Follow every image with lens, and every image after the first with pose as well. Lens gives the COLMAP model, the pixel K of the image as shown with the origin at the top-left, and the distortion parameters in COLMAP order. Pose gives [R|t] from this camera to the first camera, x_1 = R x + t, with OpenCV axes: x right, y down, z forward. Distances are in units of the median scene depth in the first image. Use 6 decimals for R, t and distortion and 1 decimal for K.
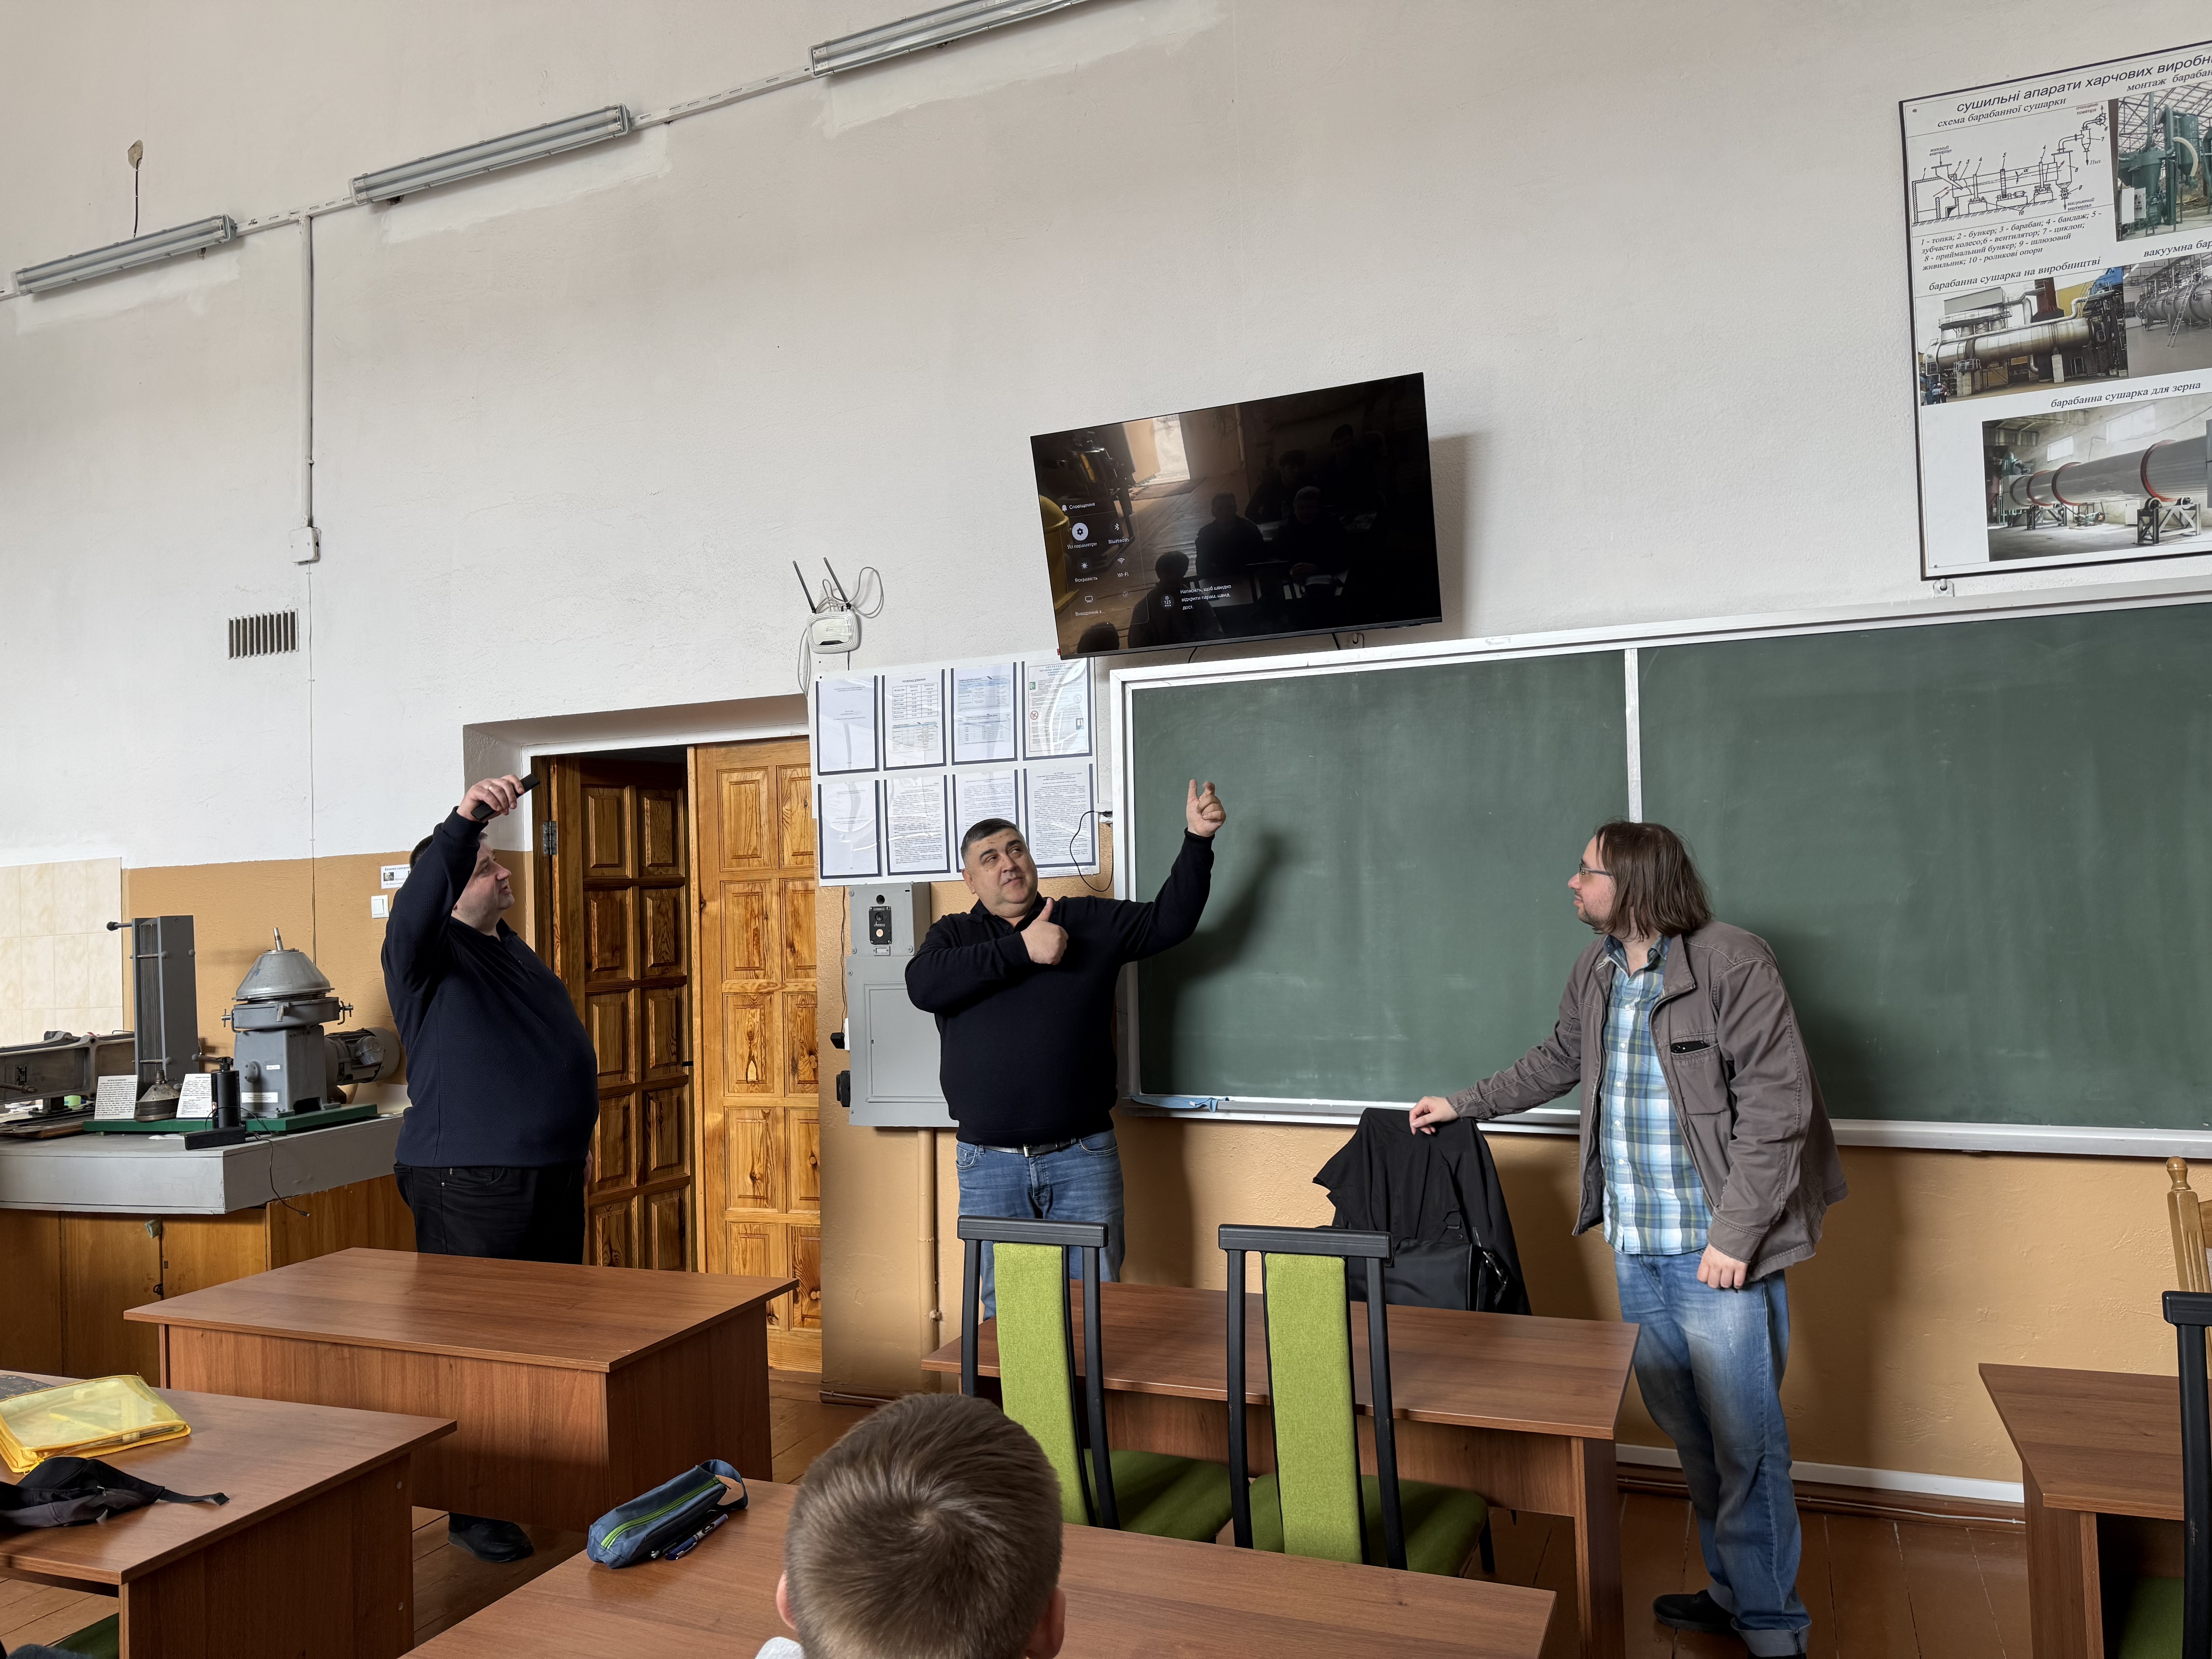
lens RADIAL K [[1573.5, 0, 1104.2], [0, 1573.5, 731.4], [0, 0, 1]] dist [0.039599, -0.050708]
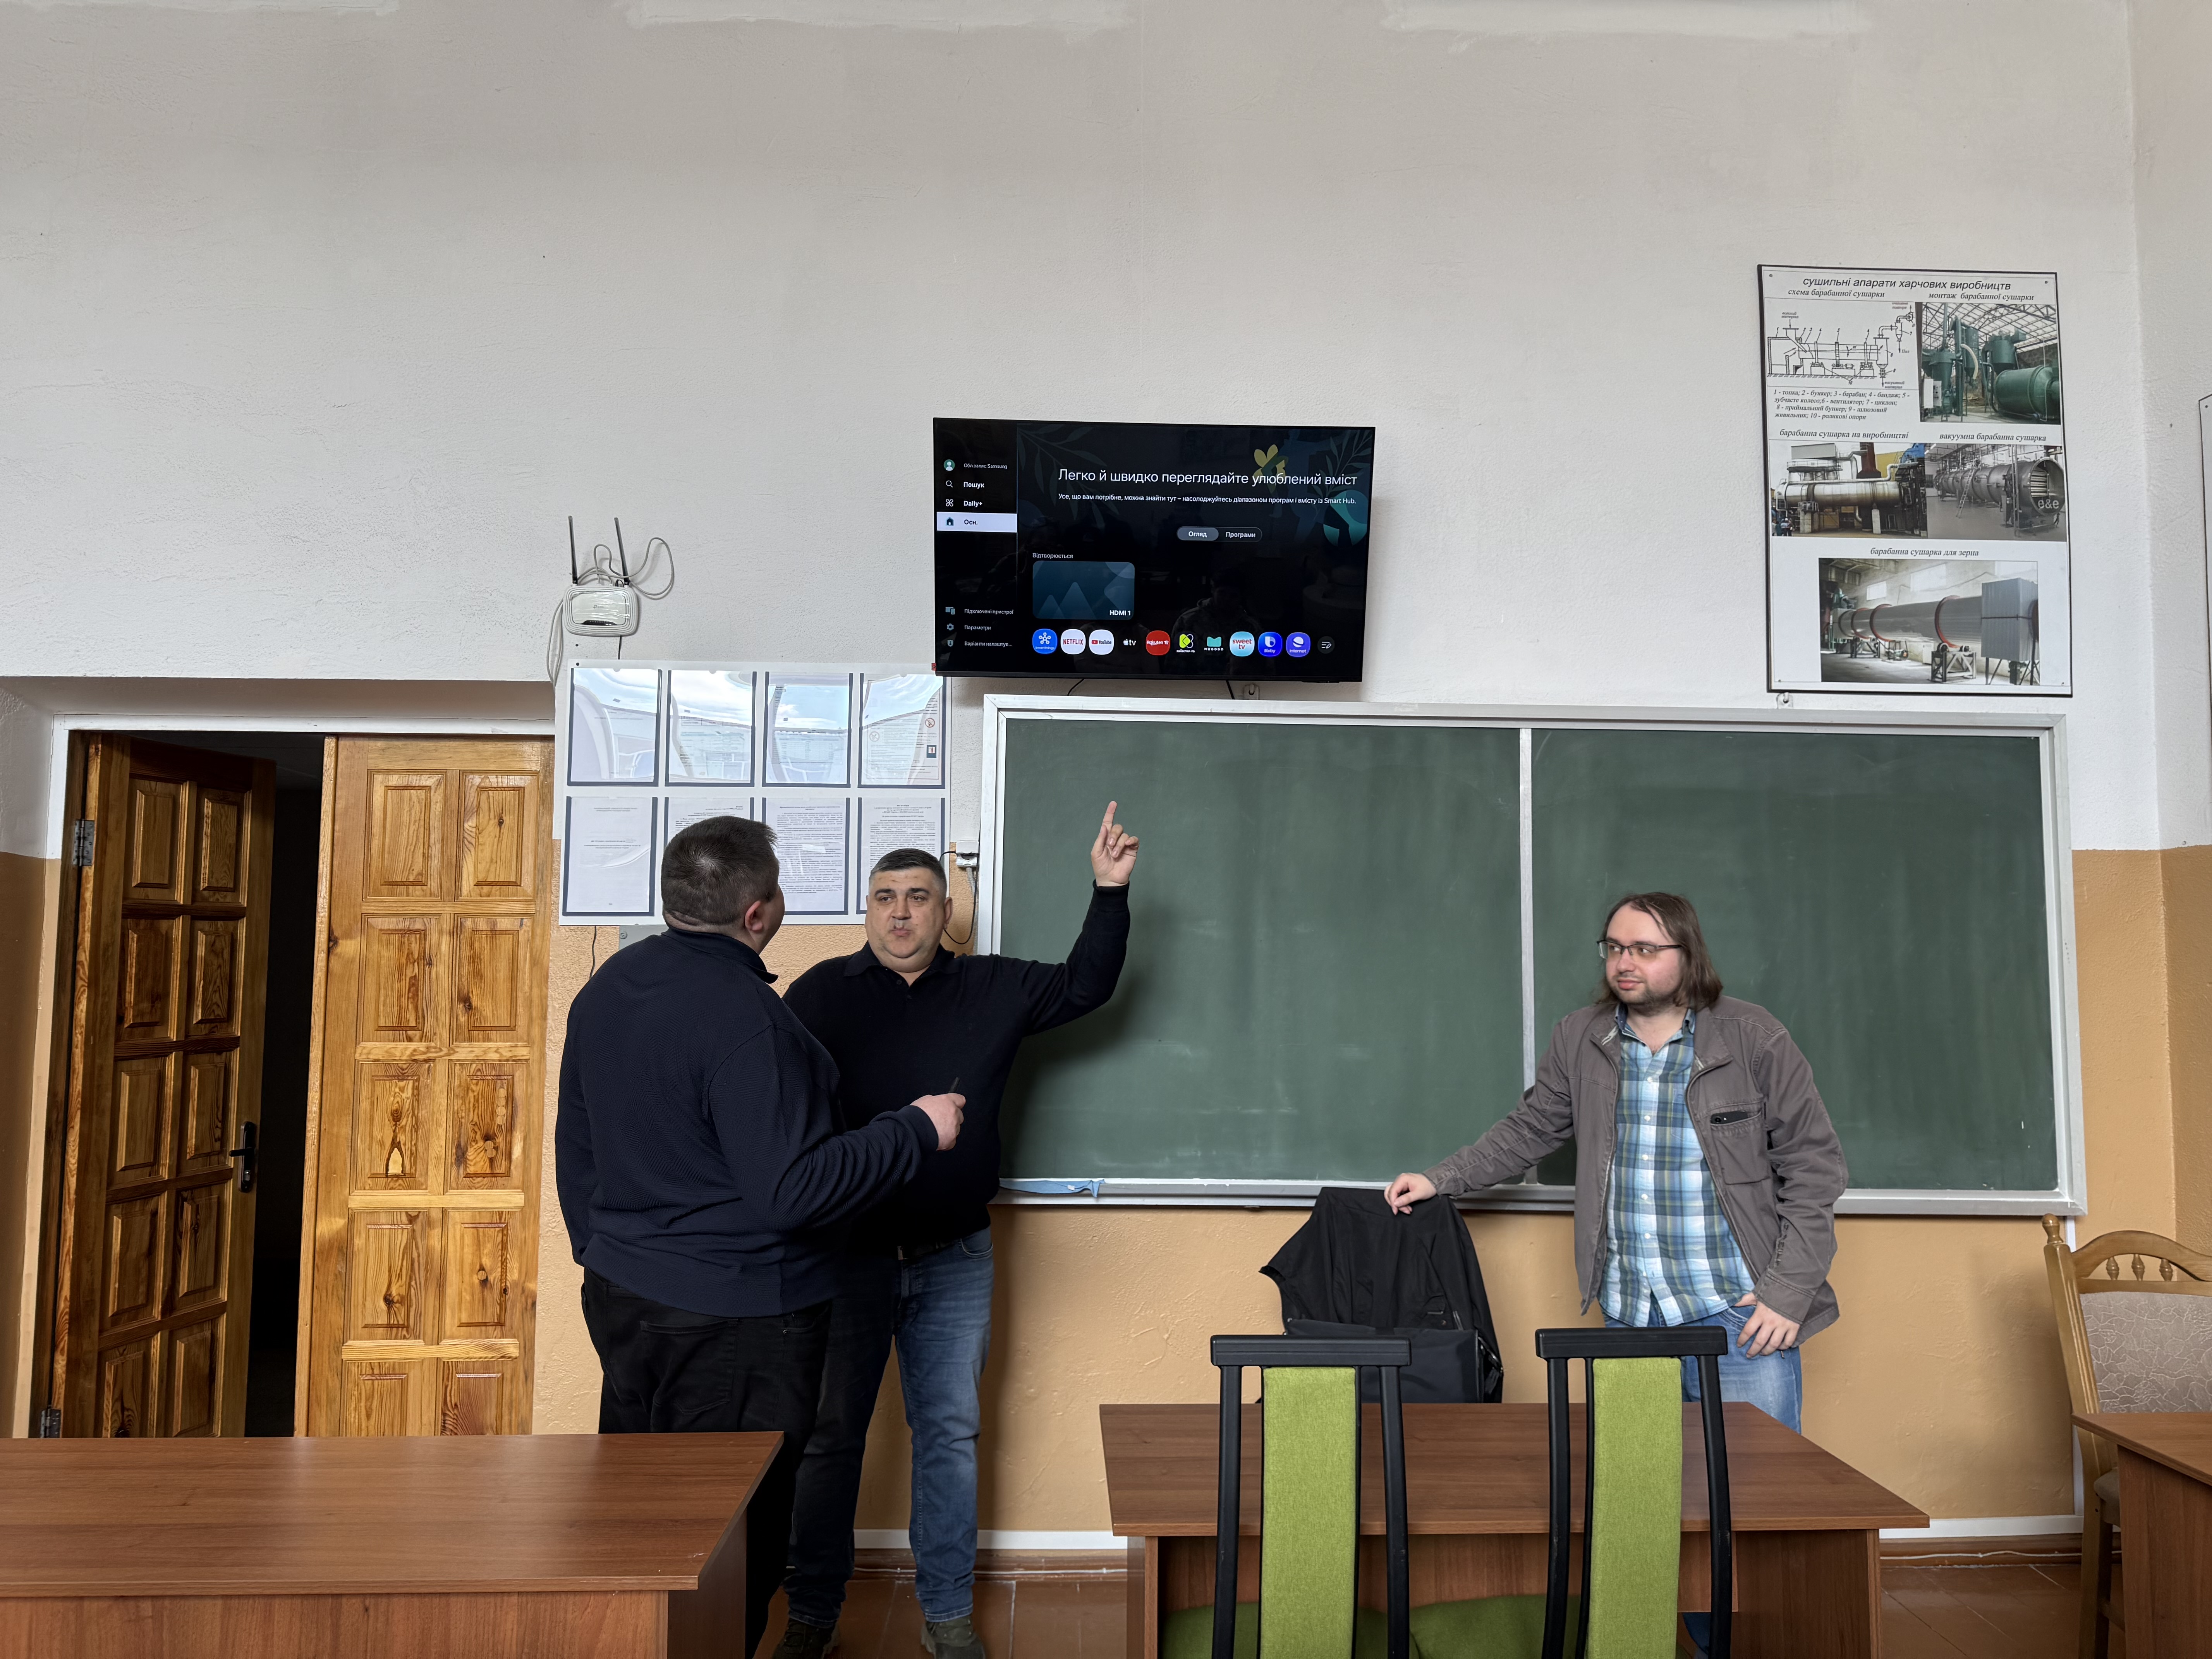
lens RADIAL K [[1573.5, 0, 1235.4], [0, 1573.5, 735.3], [0, 0, 1]] dist [0.039599, -0.050708]
pose [[0.899164, 0.097427, 0.426628, -0.263973], [-0.078770, 0.995012, -0.061211, 0.029361], [-0.430463, 0.021433, 0.902354, 0.152021]]
